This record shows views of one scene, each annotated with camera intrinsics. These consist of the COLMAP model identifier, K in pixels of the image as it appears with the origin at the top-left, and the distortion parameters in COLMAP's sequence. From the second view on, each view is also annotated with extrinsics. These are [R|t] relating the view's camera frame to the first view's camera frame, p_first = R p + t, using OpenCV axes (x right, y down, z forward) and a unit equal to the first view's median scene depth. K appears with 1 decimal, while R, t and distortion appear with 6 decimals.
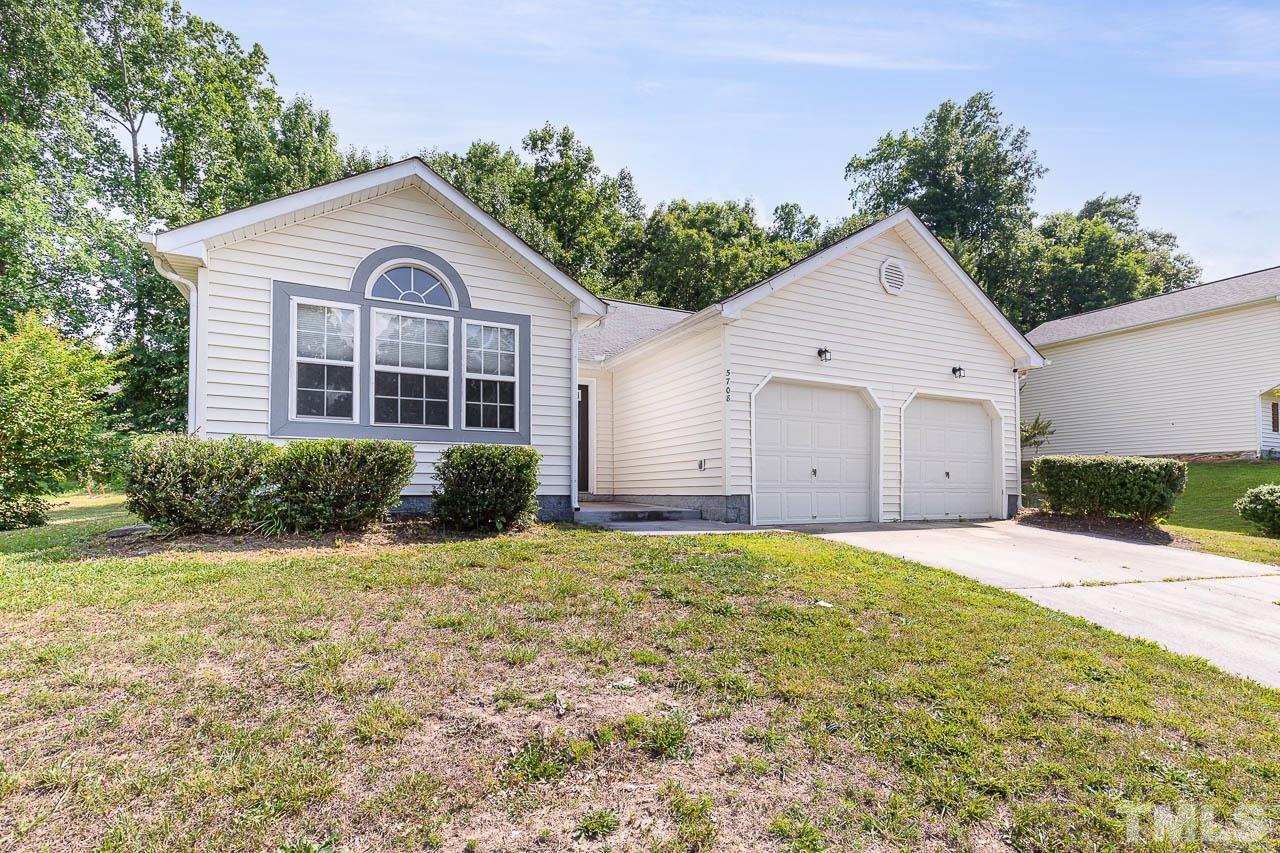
lens RADIAL K [[572.2, 0, 644.6], [0, 572.2, 425.0], [0, 0, 1]] dist [0.001313, 0.000004]
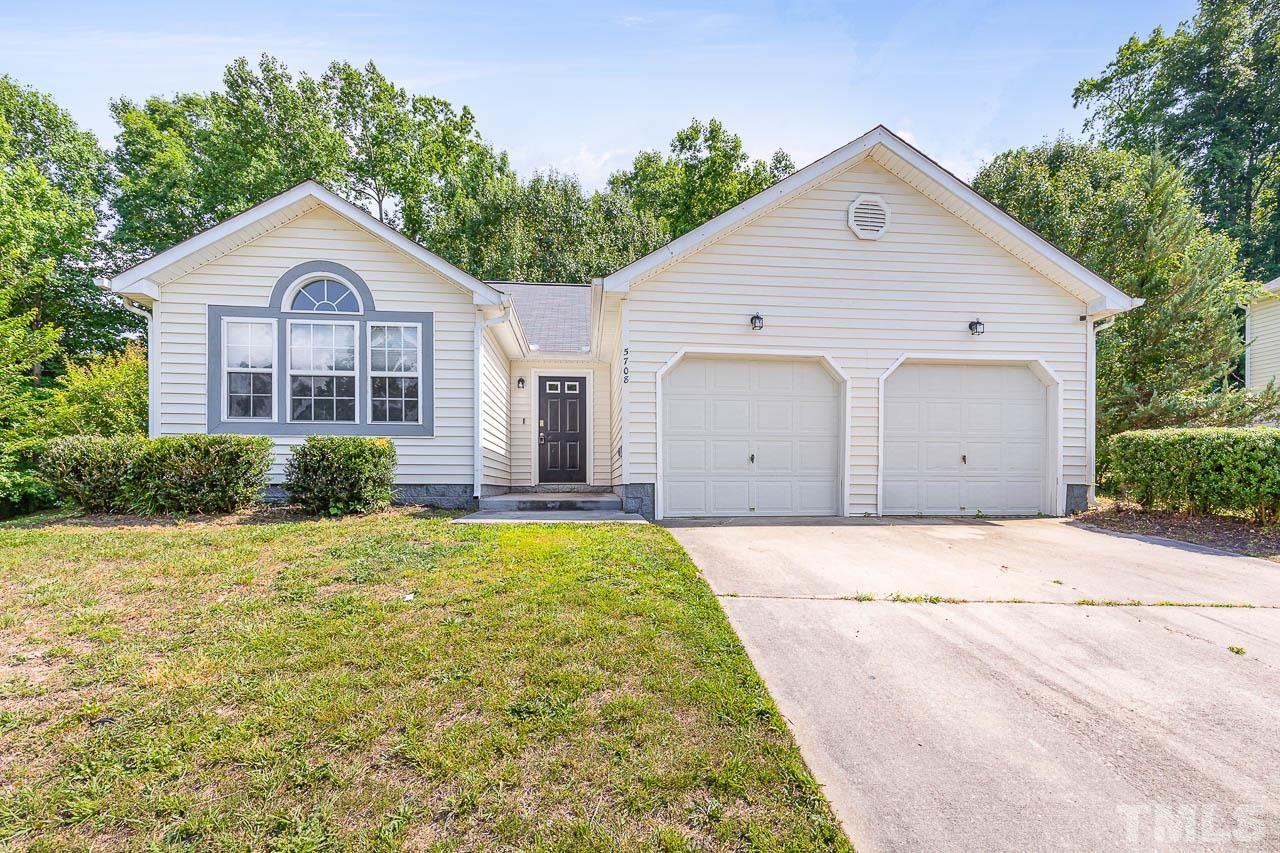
lens RADIAL K [[561.9, 0, 646.7], [0, 561.9, 444.2], [0, 0, 1]] dist [-0.000080, 0.000099]
pose [[0.939999, -0.026735, -0.340129, 0.432815], [0.040165, 0.998664, 0.032502, 0.026389], [0.338806, -0.044213, 0.939817, 0.137873]]
